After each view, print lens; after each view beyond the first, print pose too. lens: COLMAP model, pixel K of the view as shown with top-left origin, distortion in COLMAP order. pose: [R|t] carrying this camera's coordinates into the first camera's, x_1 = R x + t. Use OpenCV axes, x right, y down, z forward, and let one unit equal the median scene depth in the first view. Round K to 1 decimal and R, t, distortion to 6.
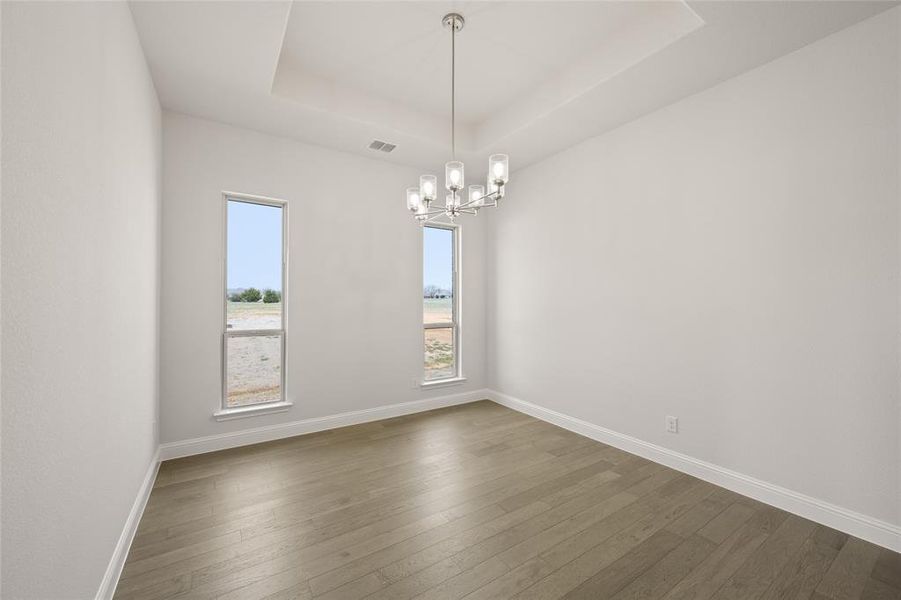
lens RADIAL K [[353.0, 0, 450.5], [0, 353.0, 300.0], [0, 0, 1]] dist [0.000084, -0.000029]
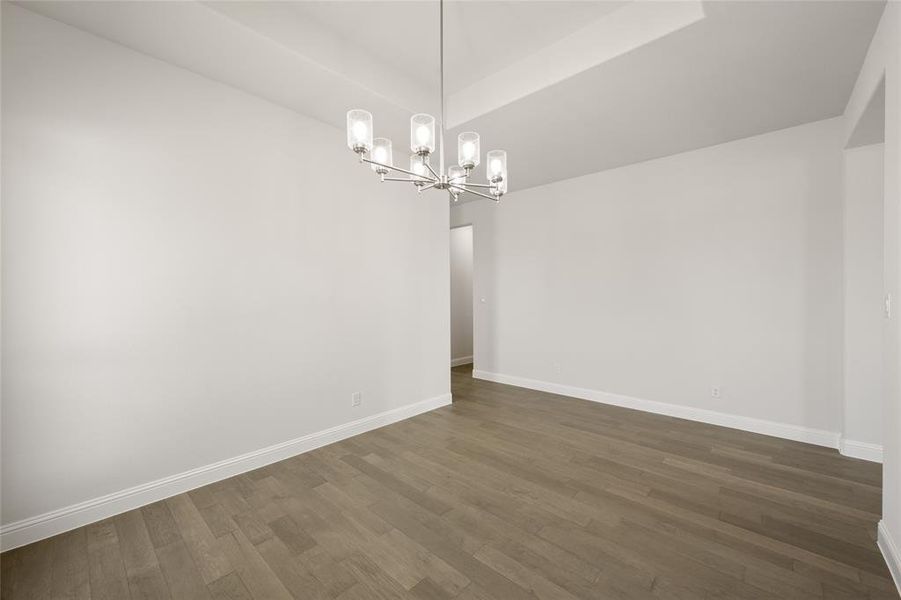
lens RADIAL K [[353.0, 0, 450.5], [0, 353.0, 300.0], [0, 0, 1]] dist [0.000084, -0.000029]
pose [[-0.254374, -0.011683, 0.967035, -0.664088], [-0.001896, 0.999931, 0.011582, -0.013909], [-0.967104, 0.001113, -0.254379, 1.010151]]
